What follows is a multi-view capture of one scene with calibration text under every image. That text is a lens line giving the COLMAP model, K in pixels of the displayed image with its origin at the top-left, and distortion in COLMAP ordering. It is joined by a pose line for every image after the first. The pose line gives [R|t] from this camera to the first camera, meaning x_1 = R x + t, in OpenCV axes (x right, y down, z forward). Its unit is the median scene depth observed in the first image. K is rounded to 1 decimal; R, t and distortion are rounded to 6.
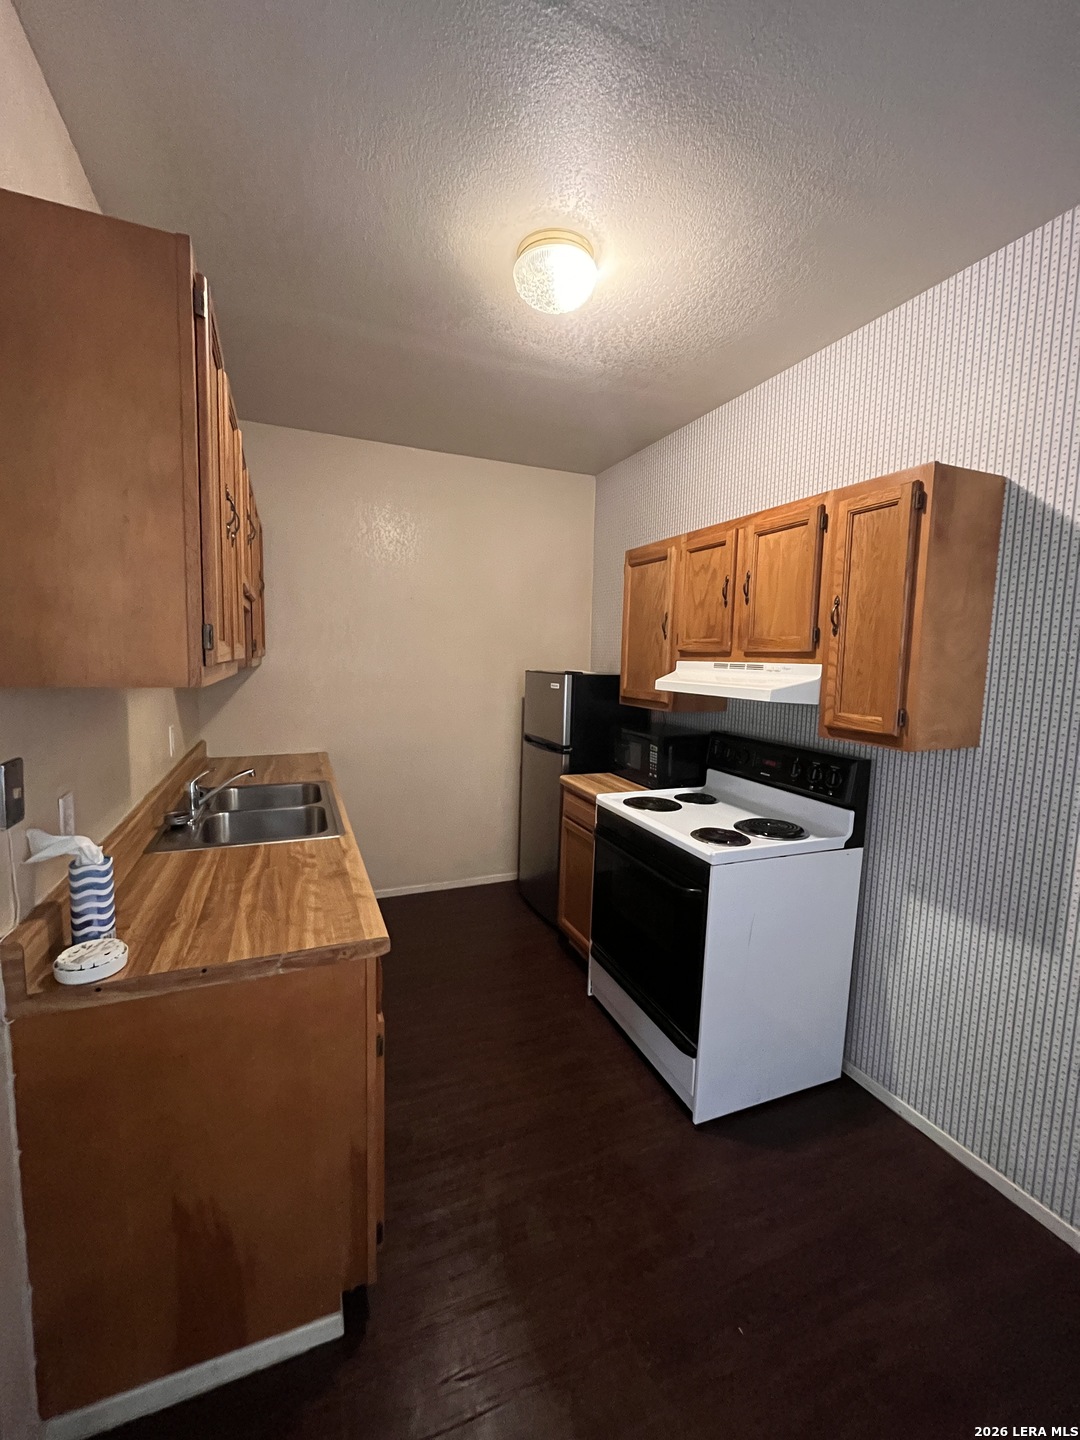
lens RADIAL K [[585.6, 0, 534.9], [0, 585.6, 716.1], [0, 0, 1]] dist [-0.001443, 0.000026]
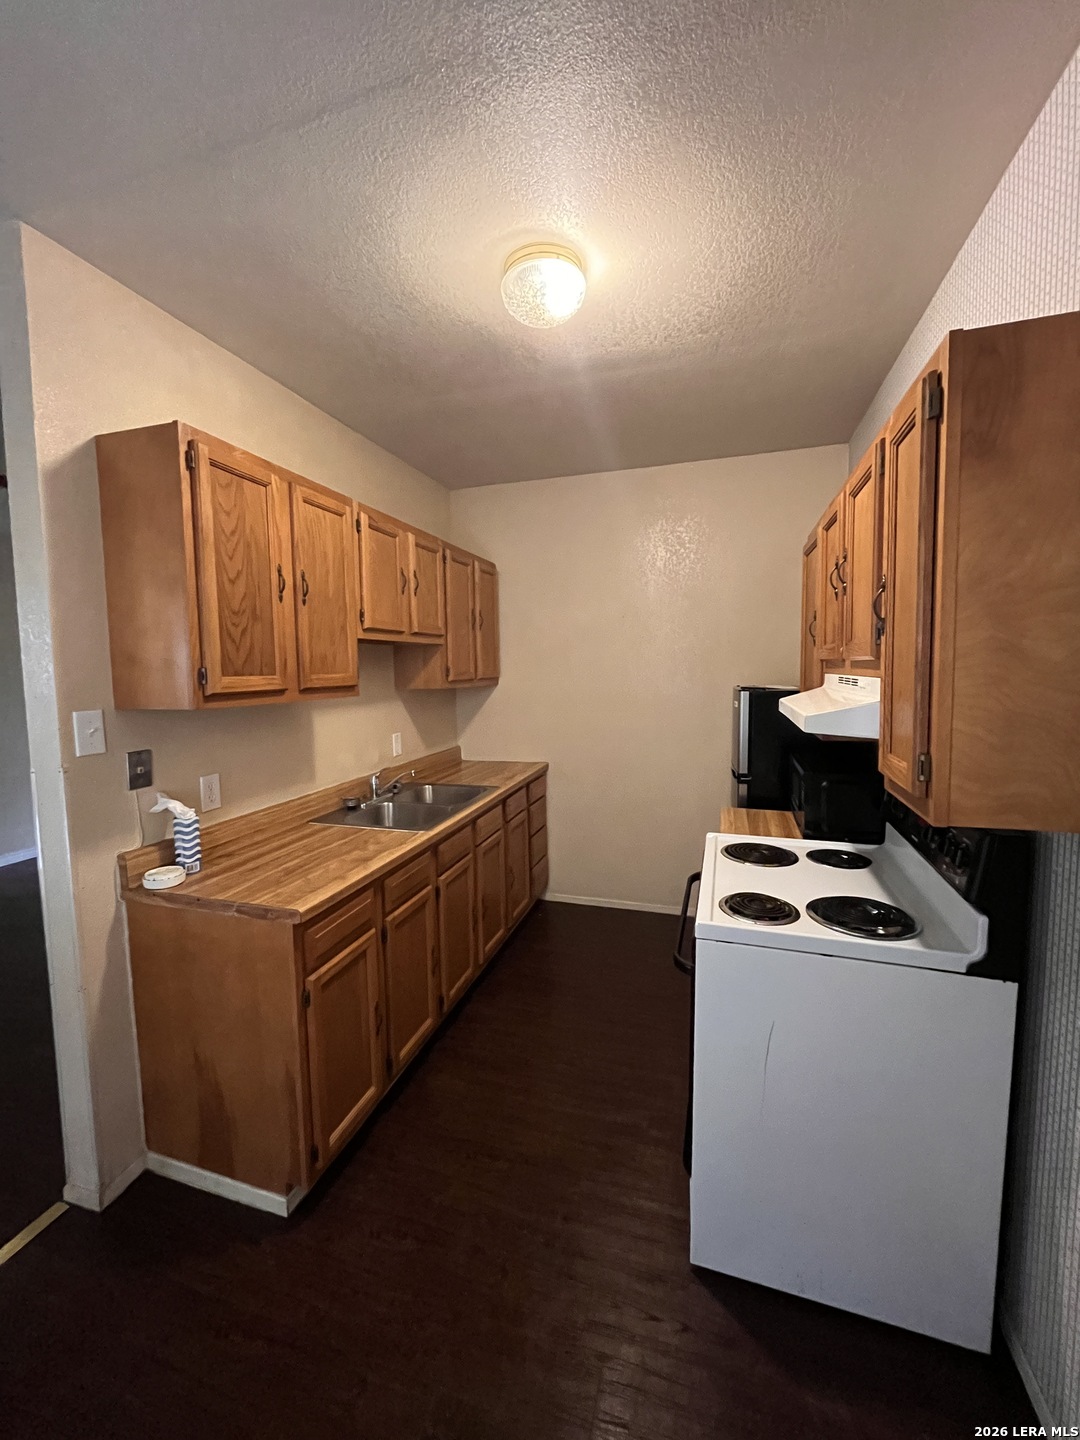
lens RADIAL K [[585.6, 0, 535.5], [0, 585.6, 716.0], [0, 0, 1]] dist [-0.001443, 0.000026]
pose [[0.761140, 0.019457, -0.648296, 0.828059], [-0.032100, 0.999455, -0.007692, -0.037955], [0.647793, 0.026665, 0.761350, 0.327126]]
